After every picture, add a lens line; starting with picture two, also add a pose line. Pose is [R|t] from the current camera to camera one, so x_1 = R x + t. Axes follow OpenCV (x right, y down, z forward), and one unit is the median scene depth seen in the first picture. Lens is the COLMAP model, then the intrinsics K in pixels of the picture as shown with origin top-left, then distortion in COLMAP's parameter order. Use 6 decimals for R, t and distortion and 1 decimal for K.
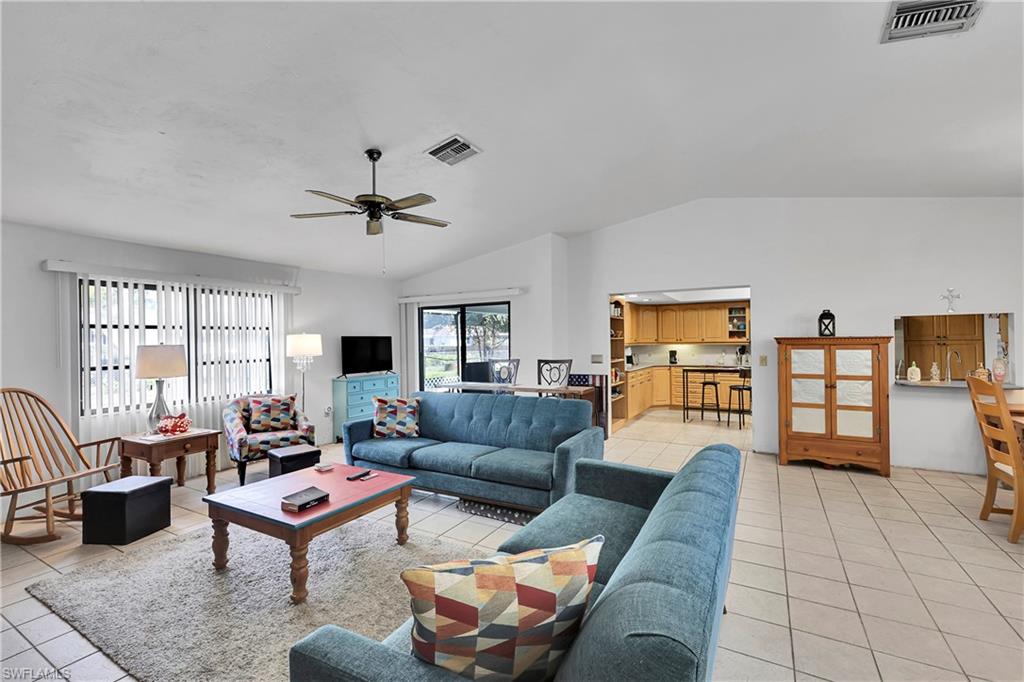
lens RADIAL K [[440.9, 0, 510.2], [0, 440.9, 340.9], [0, 0, 1]] dist [0.003611, 0.000251]
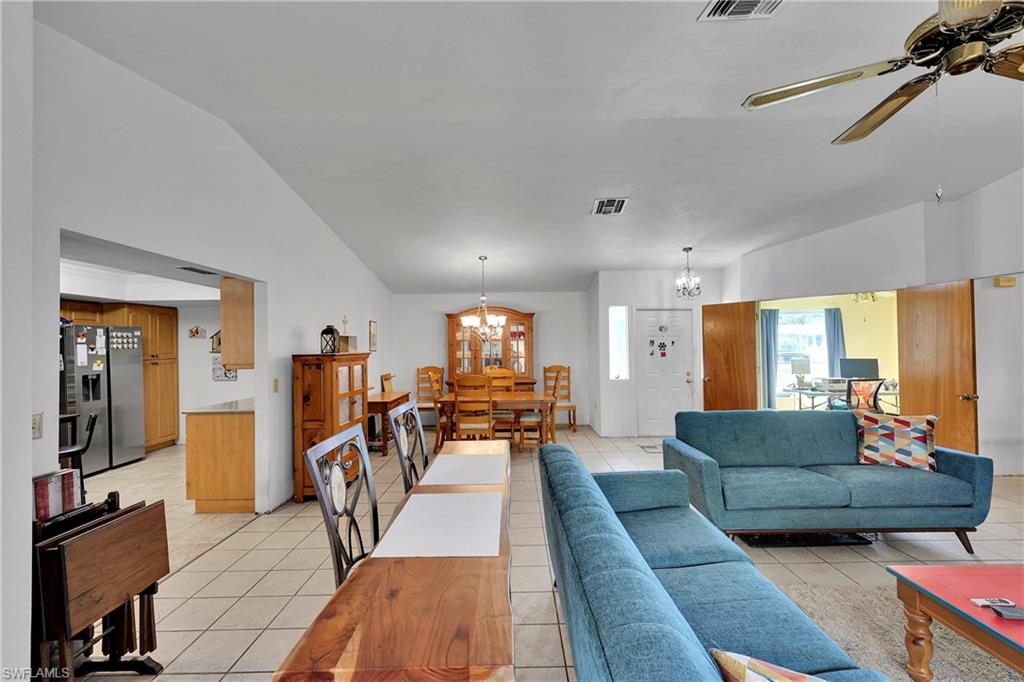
lens RADIAL K [[440.9, 0, 513.8], [0, 440.9, 341.9], [0, 0, 1]] dist [0.003611, 0.000251]
pose [[-0.505596, 0.021268, 0.862508, -0.308649], [0.020602, 0.999709, -0.012574, -0.013577], [-0.862524, 0.011412, -0.505887, 1.138405]]
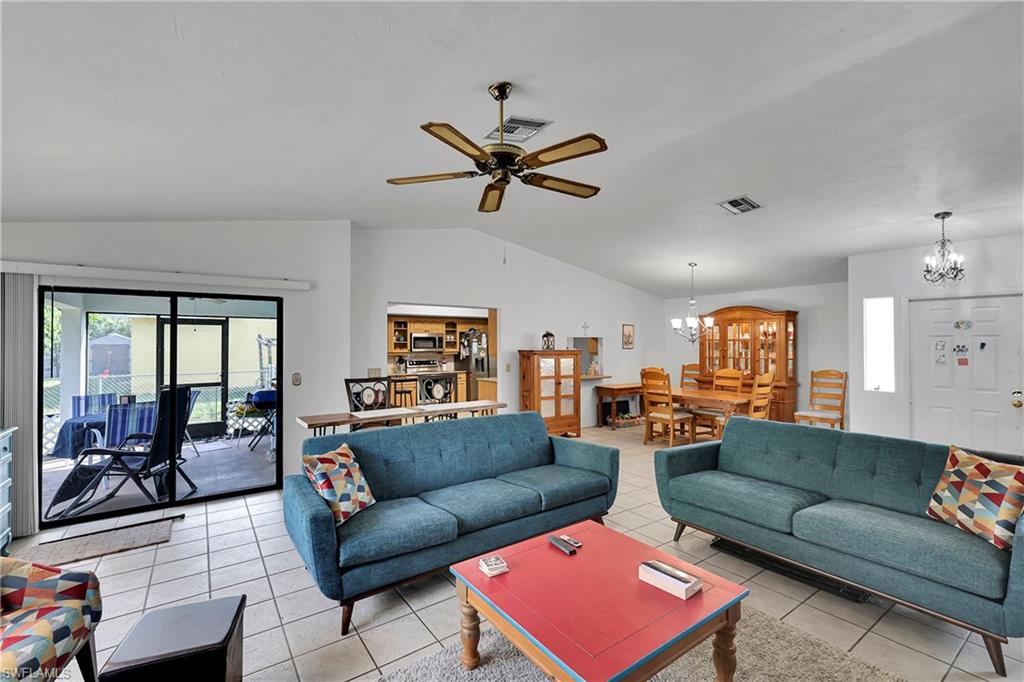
lens RADIAL K [[440.9, 0, 513.0], [0, 440.9, 341.2], [0, 0, 1]] dist [0.003611, 0.000251]
pose [[0.405267, 0.014458, 0.914084, -0.649041], [0.002162, 0.999857, -0.016774, -0.012745], [-0.914196, 0.008775, 0.405178, 0.519603]]
